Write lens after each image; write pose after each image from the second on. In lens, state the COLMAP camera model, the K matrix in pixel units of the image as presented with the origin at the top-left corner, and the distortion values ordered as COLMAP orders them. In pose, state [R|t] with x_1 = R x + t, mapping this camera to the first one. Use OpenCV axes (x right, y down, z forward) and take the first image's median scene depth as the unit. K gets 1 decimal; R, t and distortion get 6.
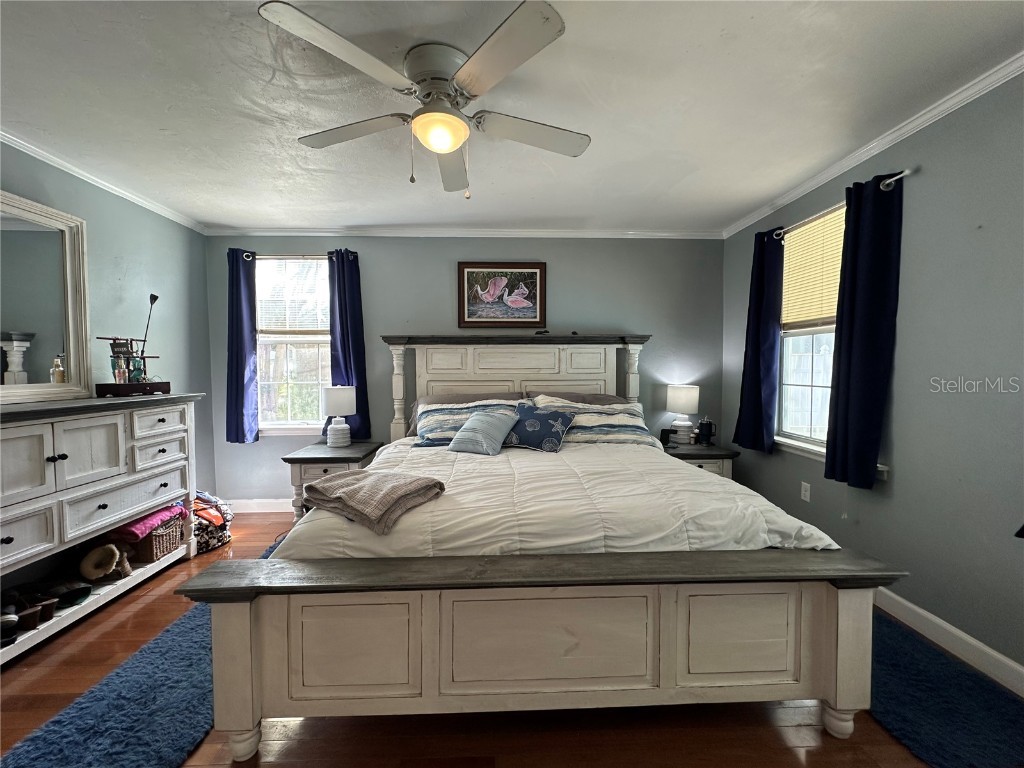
lens RADIAL K [[411.0, 0, 512.7], [0, 411.0, 385.2], [0, 0, 1]] dist [0.000441, 0.001131]
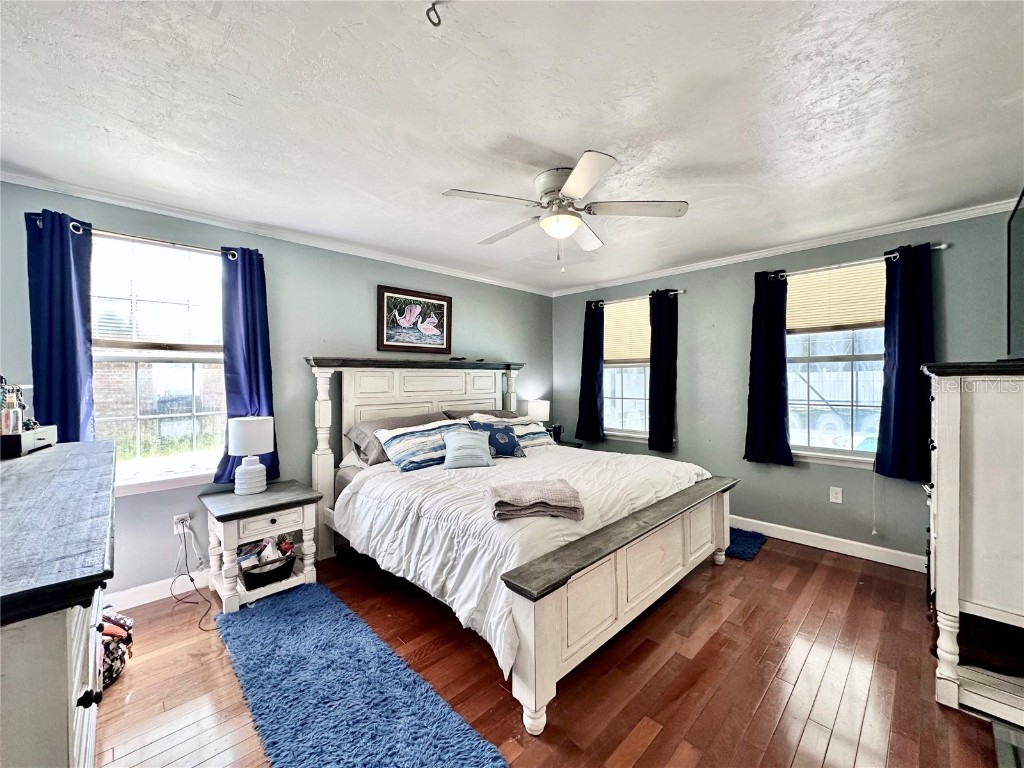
lens RADIAL K [[411.0, 0, 515.2], [0, 411.0, 384.5], [0, 0, 1]] dist [0.000441, 0.001131]
pose [[0.733525, -0.009351, 0.679599, -0.580578], [0.033981, 0.999159, -0.022929, -0.024960], [-0.678813, 0.039912, 0.733226, 0.055043]]
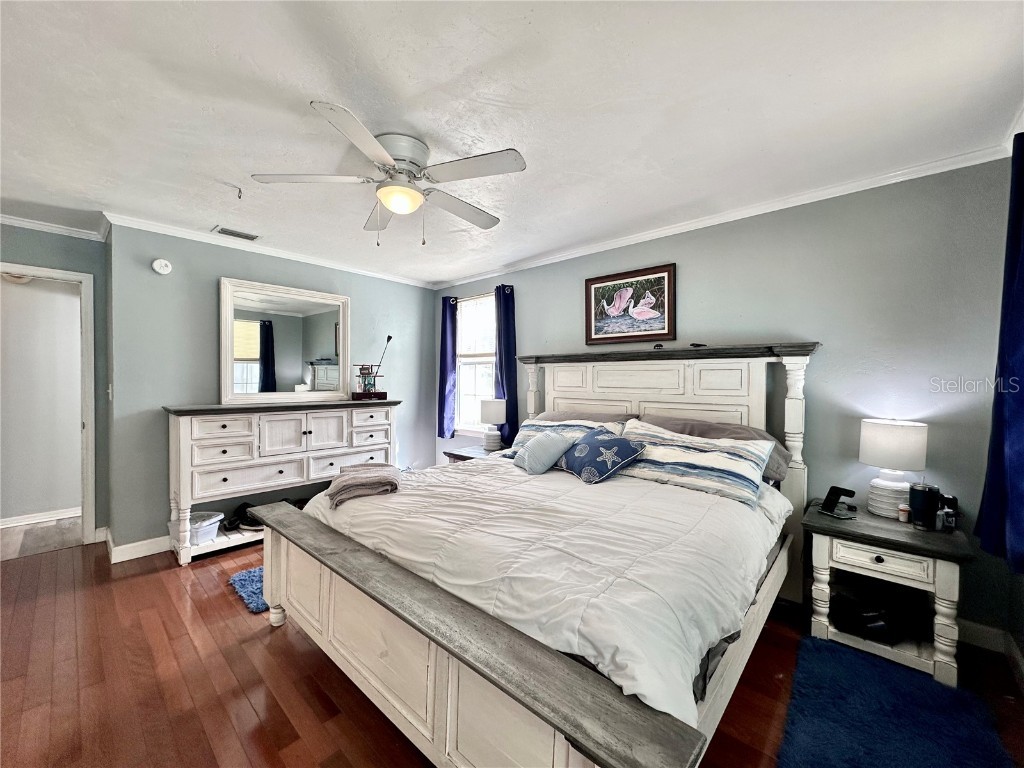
lens RADIAL K [[411.0, 0, 510.5], [0, 411.0, 381.6], [0, 0, 1]] dist [0.000441, 0.001131]
pose [[0.713858, 0.011434, -0.700197, 0.445888], [-0.039059, 0.998960, -0.023509, -0.022310], [0.699200, 0.044132, 0.713563, 0.174376]]
